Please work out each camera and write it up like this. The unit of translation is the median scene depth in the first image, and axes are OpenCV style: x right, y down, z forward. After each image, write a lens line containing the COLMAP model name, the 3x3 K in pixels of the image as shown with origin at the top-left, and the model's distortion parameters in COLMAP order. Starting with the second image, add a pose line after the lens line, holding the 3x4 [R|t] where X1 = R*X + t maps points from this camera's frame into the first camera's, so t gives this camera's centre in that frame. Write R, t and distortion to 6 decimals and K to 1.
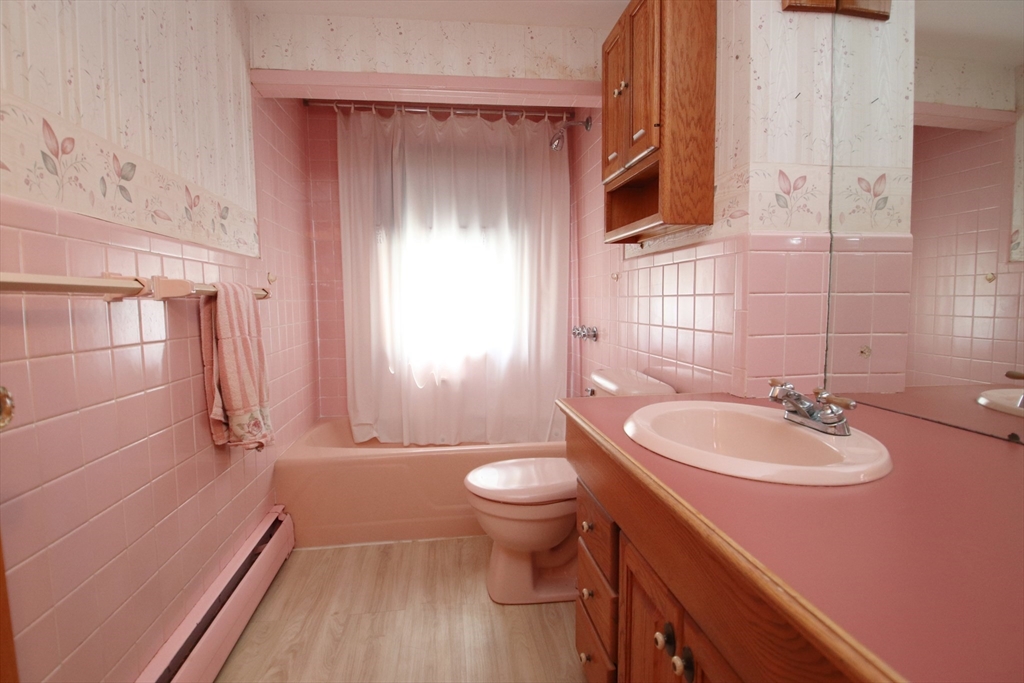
lens RADIAL K [[499.3, 0, 507.8], [0, 499.3, 333.5], [0, 0, 1]] dist [0.029209, -0.036146]
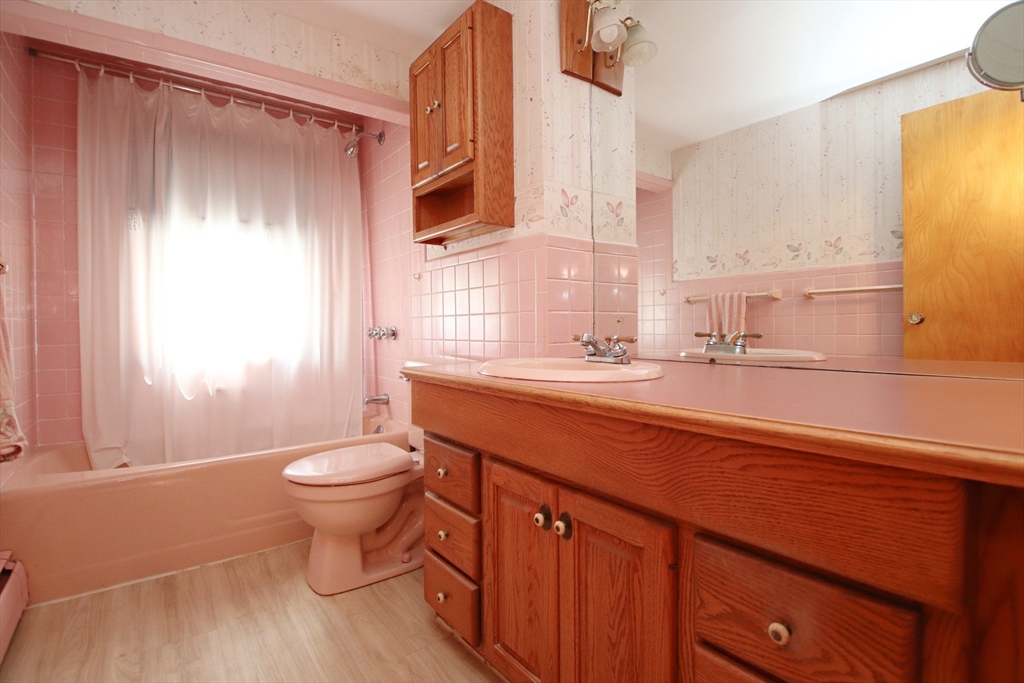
lens RADIAL K [[499.3, 0, 507.8], [0, 499.3, 333.5], [0, 0, 1]] dist [0.029209, -0.036146]
pose [[0.868609, -0.001591, 0.495495, -0.197314], [0.038803, 0.997142, -0.064821, 0.113039], [-0.493976, 0.075531, 0.866189, -0.046698]]
